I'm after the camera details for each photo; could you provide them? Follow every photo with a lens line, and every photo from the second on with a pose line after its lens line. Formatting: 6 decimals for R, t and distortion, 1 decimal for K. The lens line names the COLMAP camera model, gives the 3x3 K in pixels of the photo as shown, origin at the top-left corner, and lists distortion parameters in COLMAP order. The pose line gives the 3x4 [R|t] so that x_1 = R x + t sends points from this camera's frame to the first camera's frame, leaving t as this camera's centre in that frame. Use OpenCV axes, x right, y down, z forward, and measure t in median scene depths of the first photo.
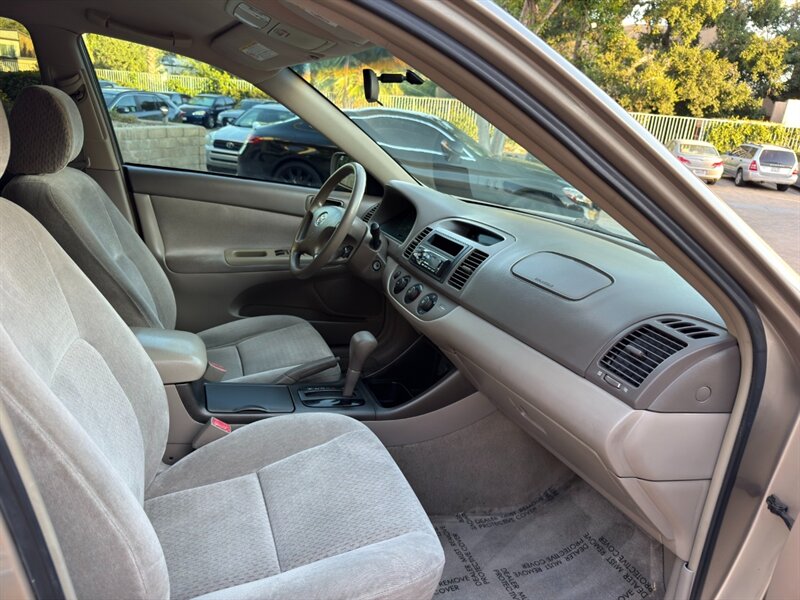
lens RADIAL K [[568.8, 0, 400.0], [0, 568.8, 300.0], [0, 0, 1]] dist [0.003543, -0.007130]
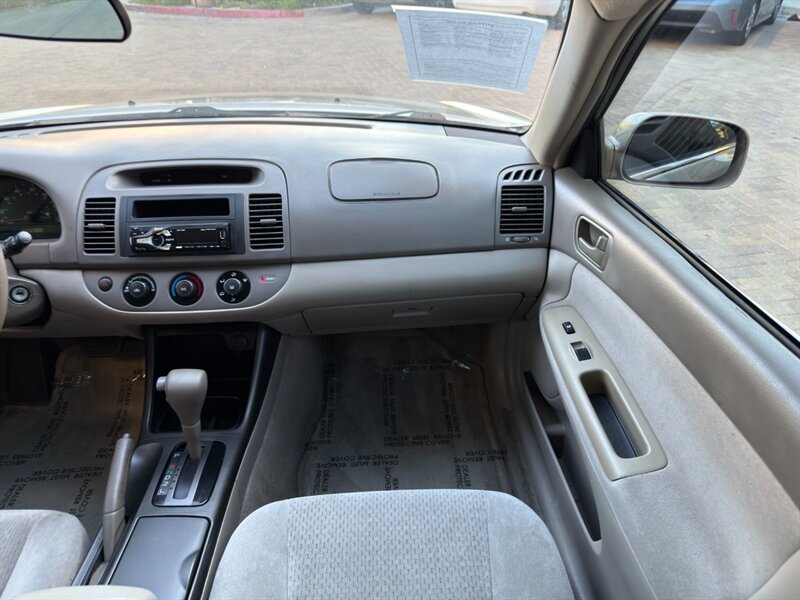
lens RADIAL K [[566.2, 0, 380.8], [0, 566.2, 314.1], [0, 0, 1]] dist [0.023303, 0.000327]
pose [[0.308614, -0.598212, 0.739527, -0.455735], [0.303493, 0.798768, 0.519482, -0.286376], [-0.901471, 0.064122, 0.428064, 0.460296]]
